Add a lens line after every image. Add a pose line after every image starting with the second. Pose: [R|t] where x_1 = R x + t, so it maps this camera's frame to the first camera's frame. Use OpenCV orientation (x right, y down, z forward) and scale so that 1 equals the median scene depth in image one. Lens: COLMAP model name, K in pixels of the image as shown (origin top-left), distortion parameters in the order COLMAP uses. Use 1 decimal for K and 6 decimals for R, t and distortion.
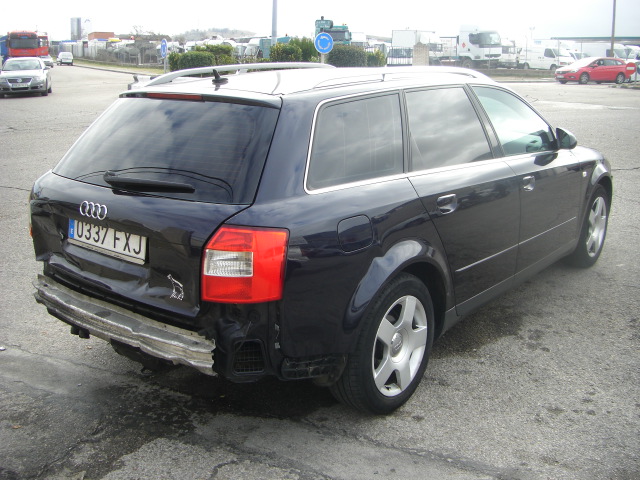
lens RADIAL K [[724.7, 0, 320.0], [0, 724.7, 240.0], [0, 0, 1]] dist [-0.186973, 0.166333]
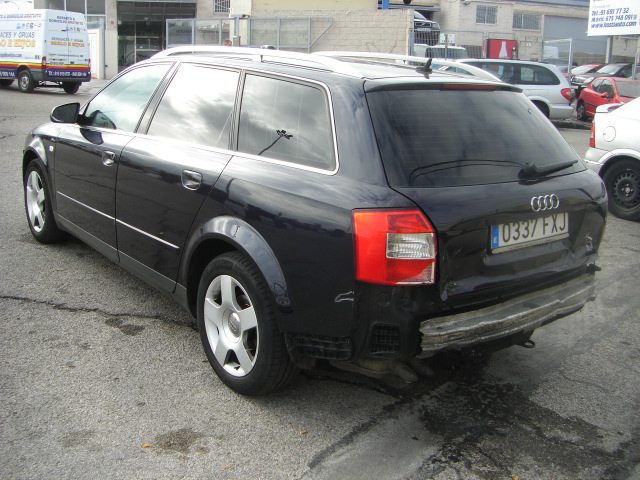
lens RADIAL K [[724.7, 0, 320.0], [0, 724.7, 240.0], [0, 0, 1]] dist [-0.186973, 0.166333]
pose [[0.222038, -0.249238, 0.942645, -1.333078], [0.206166, 0.956920, 0.204451, -0.259317], [-0.952993, 0.148945, 0.263857, 1.031994]]
